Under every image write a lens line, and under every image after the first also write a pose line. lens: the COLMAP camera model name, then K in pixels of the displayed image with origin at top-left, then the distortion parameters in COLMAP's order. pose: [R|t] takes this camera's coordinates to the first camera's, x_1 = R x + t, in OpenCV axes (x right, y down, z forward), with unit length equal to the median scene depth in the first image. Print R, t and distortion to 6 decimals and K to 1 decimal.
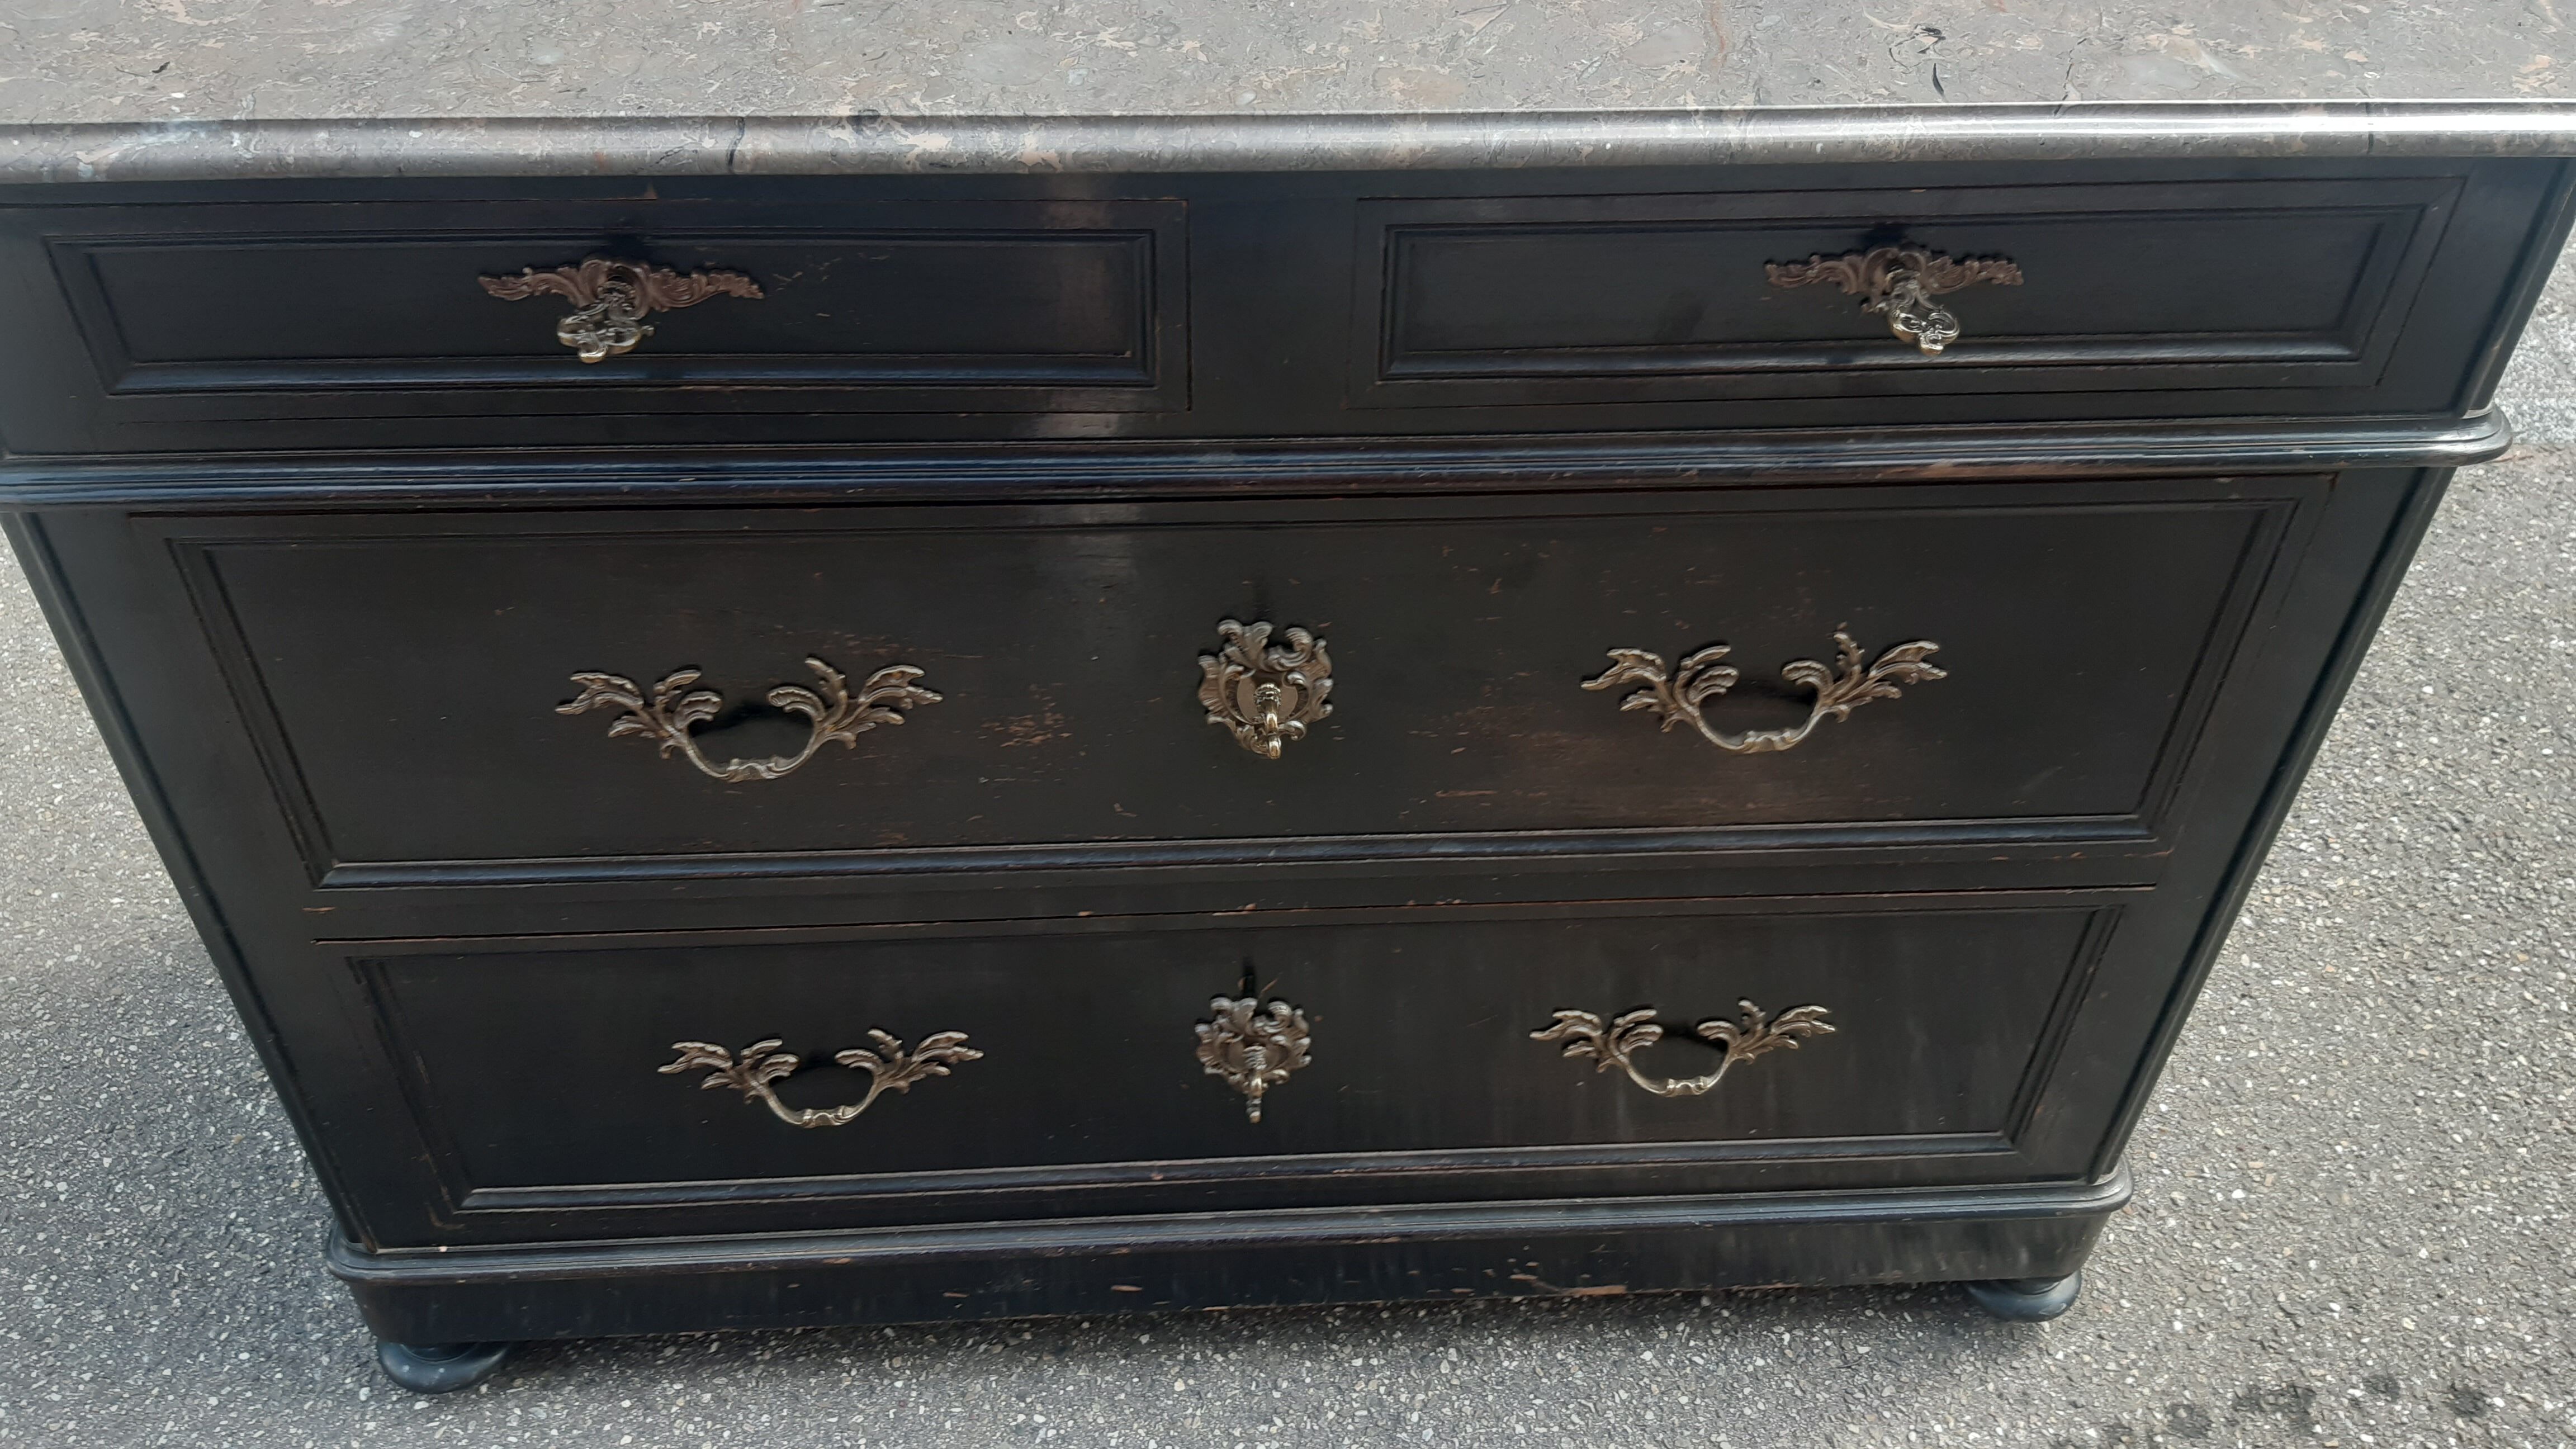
lens RADIAL K [[2029.2, 0, 1307.3], [0, 2029.2, 718.8], [0, 0, 1]] dist [0.029117, -0.087105]
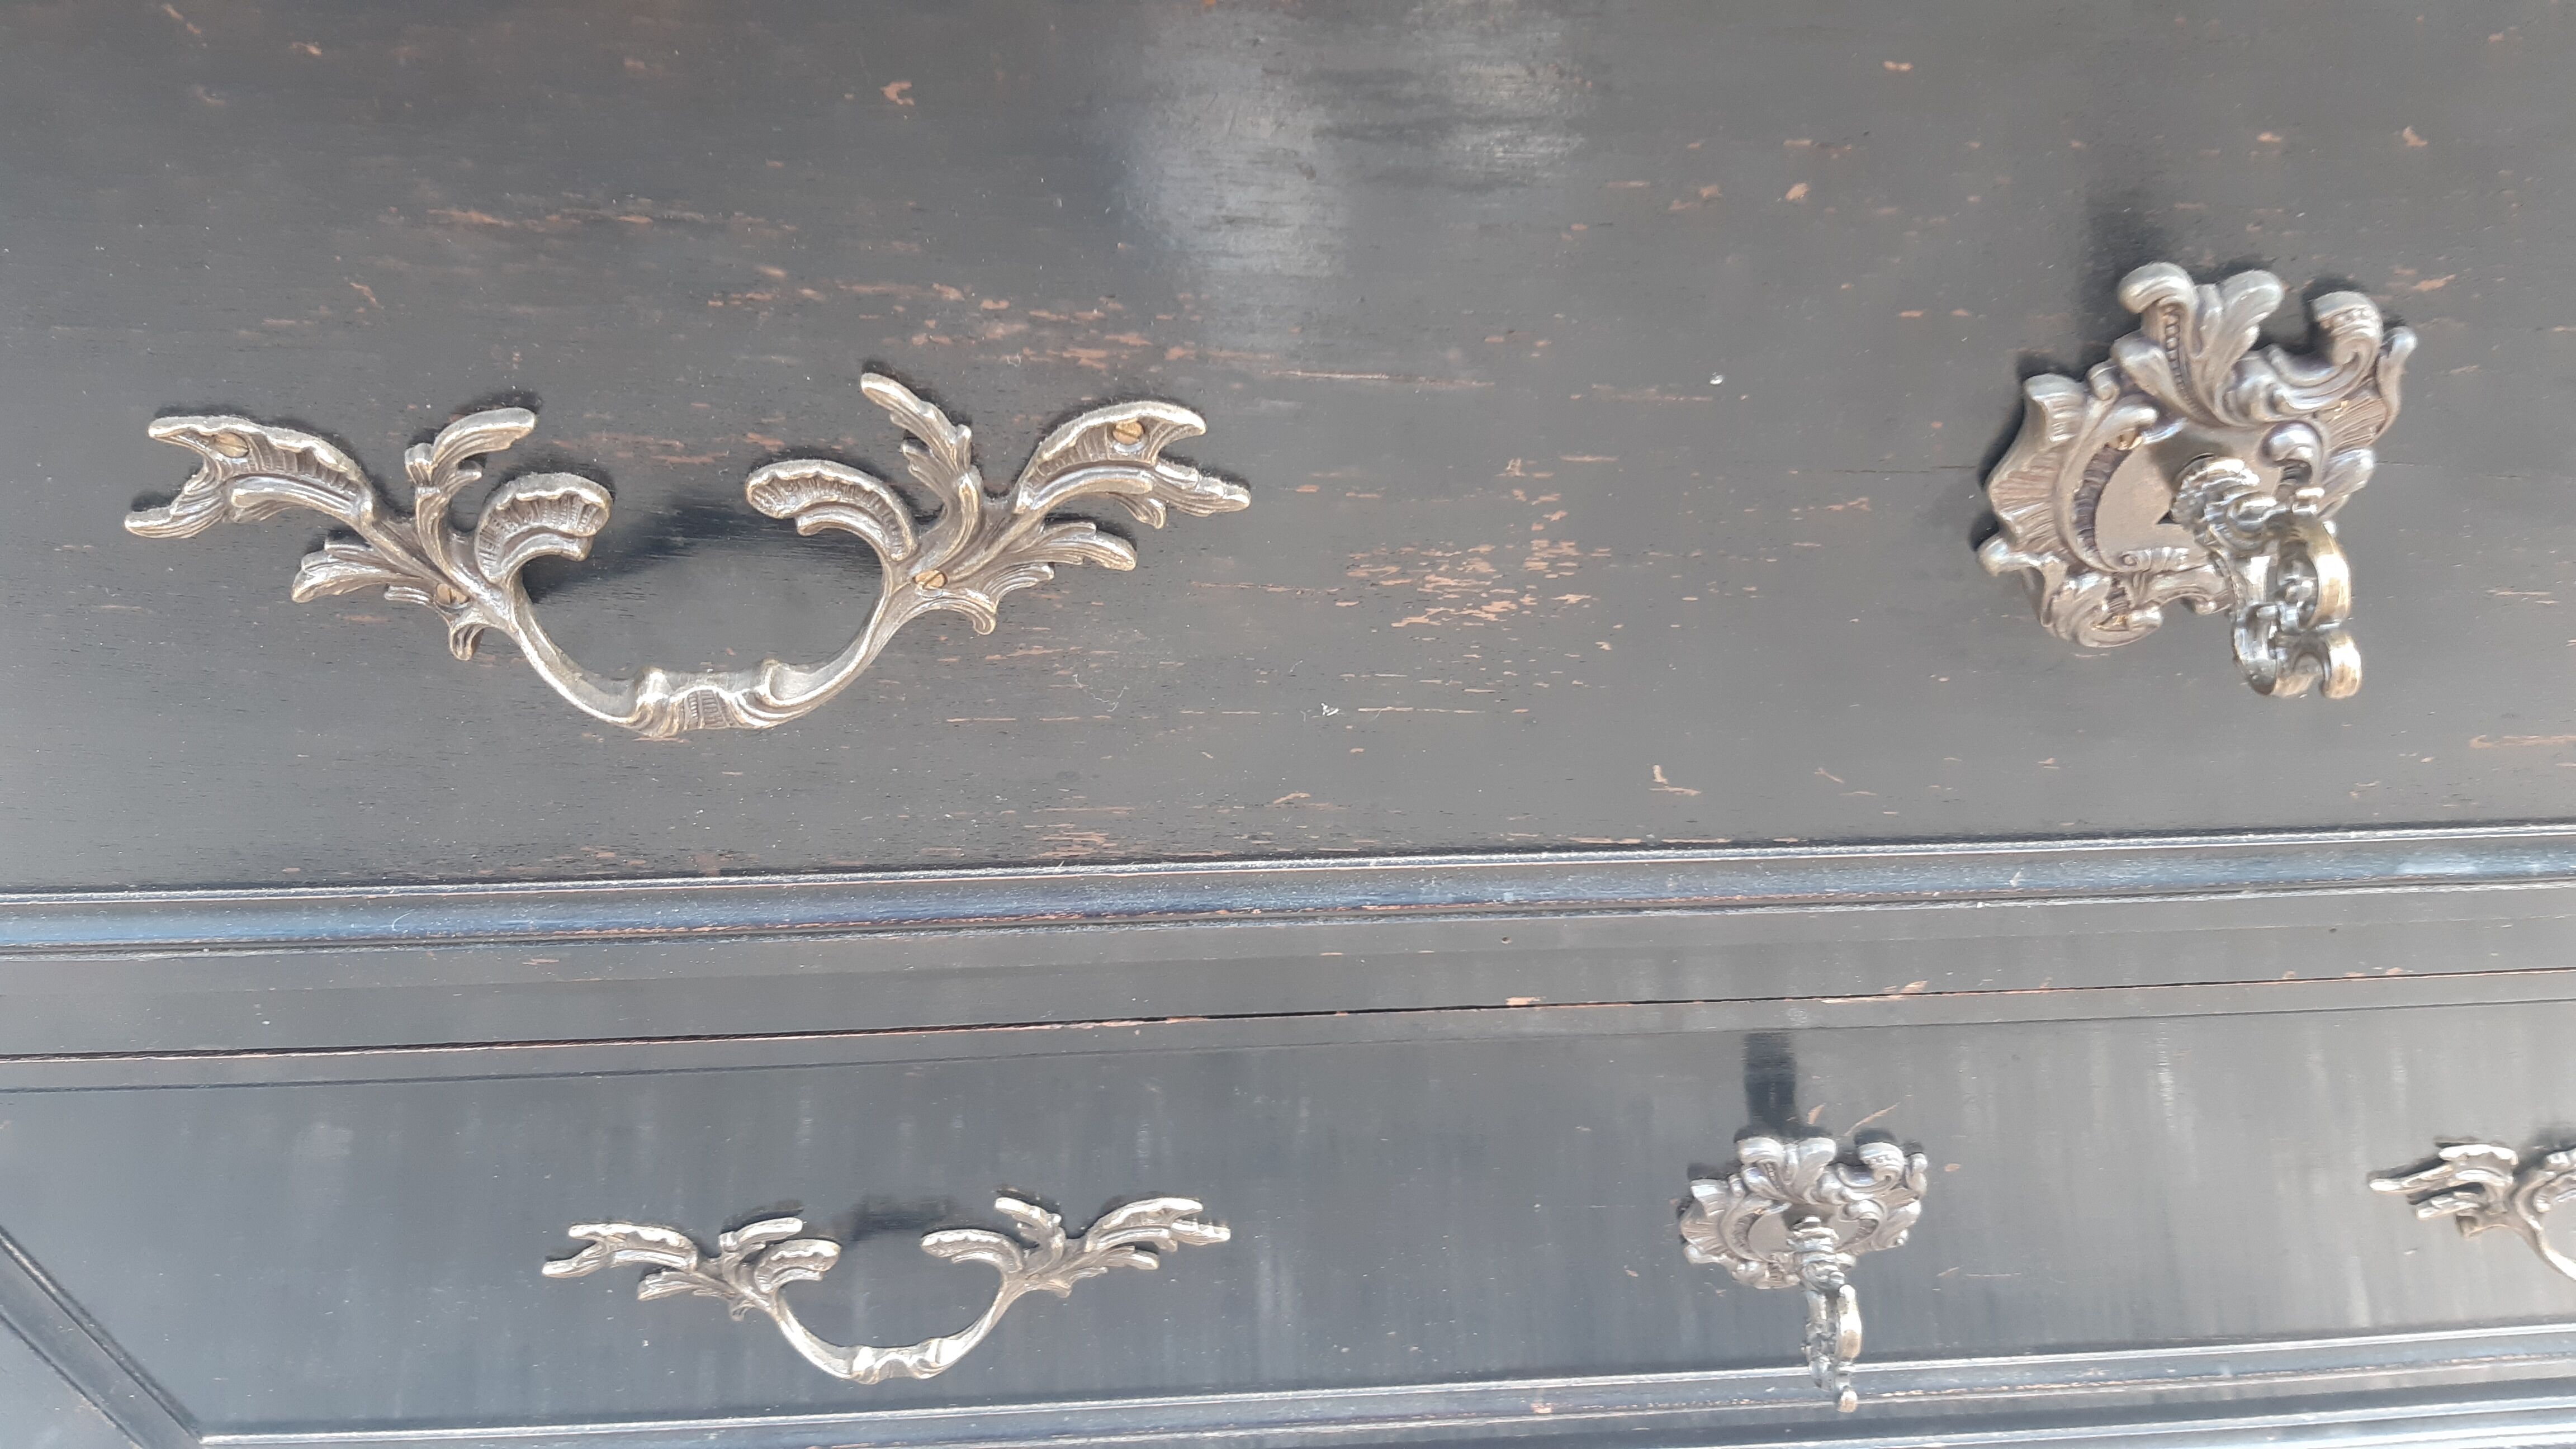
lens RADIAL K [[2029.2, 0, 1281.3], [0, 2029.2, 712.3], [0, 0, 1]] dist [0.029117, -0.087105]
pose [[0.999839, 0.010282, -0.014705, -0.145004], [-0.008224, 0.990983, 0.133733, -0.017049], [0.015947, -0.133591, 0.990908, 0.560806]]
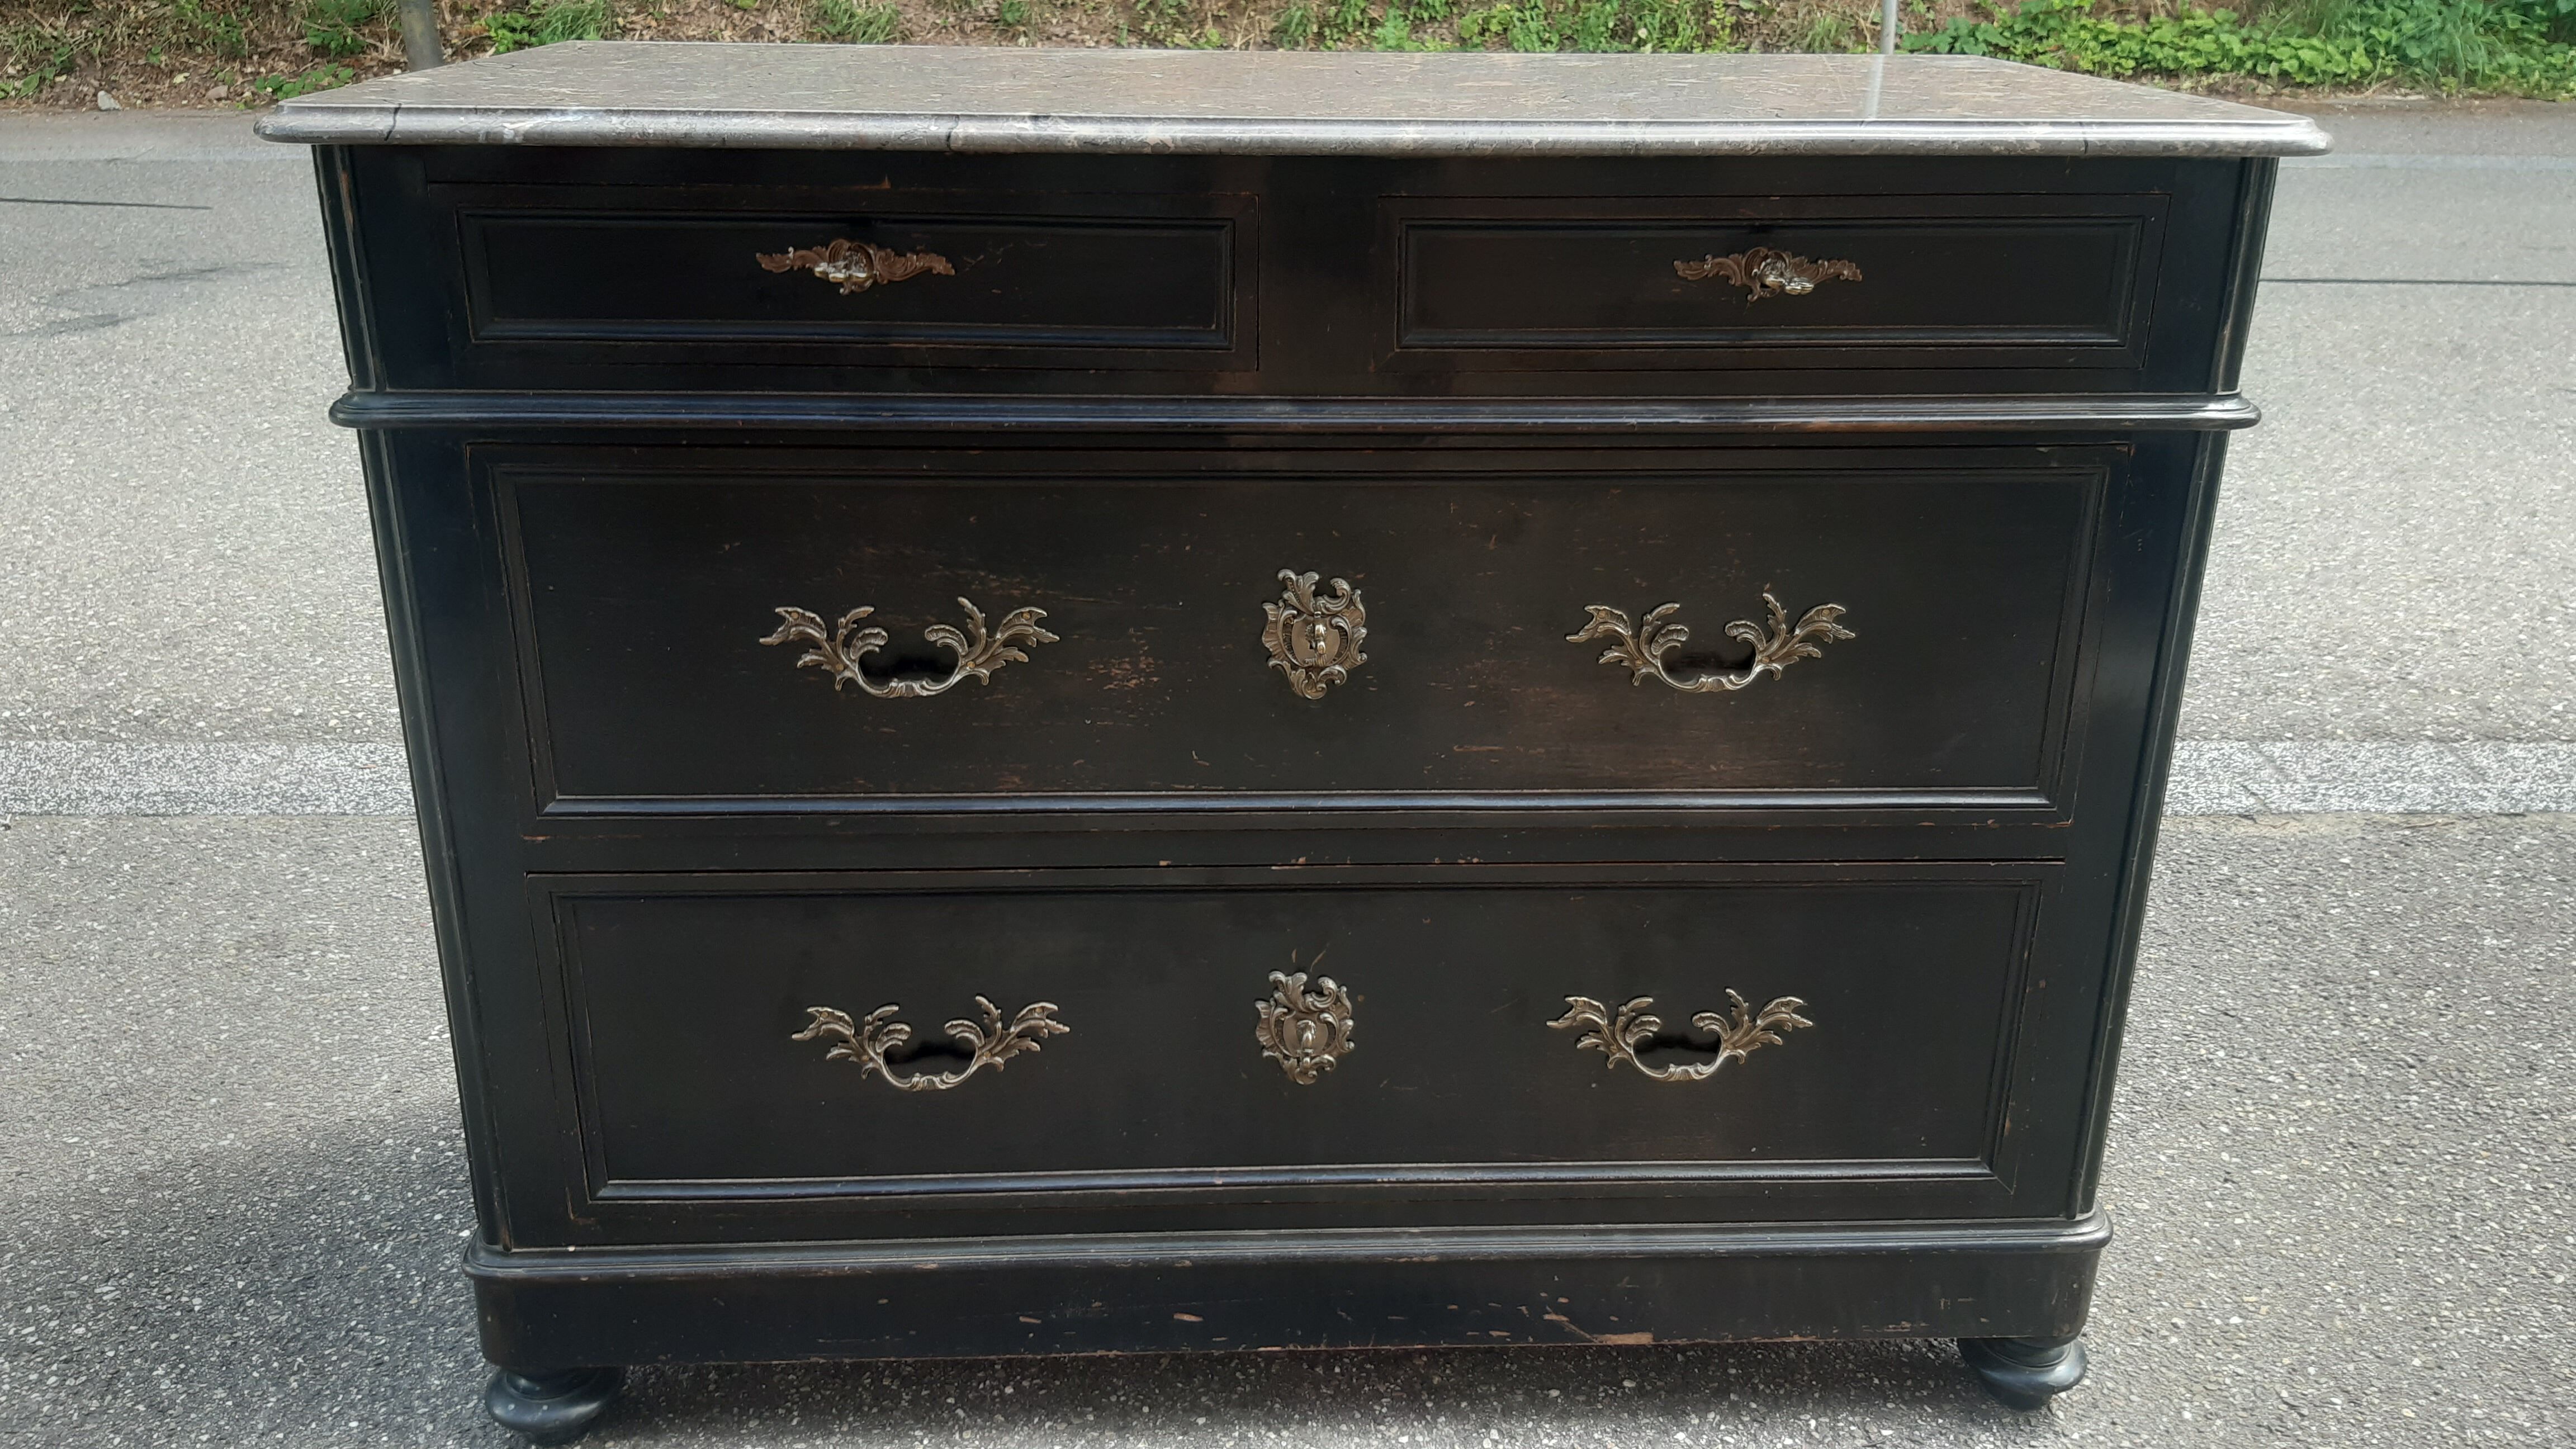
lens RADIAL K [[2029.2, 0, 1331.6], [0, 2029.2, 705.7], [0, 0, 1]] dist [0.029117, -0.087105]
pose [[0.999907, -0.010120, -0.009137, 0.001007], [0.006202, 0.934406, -0.356157, 0.411149], [0.012142, 0.356067, 0.934382, -0.143007]]
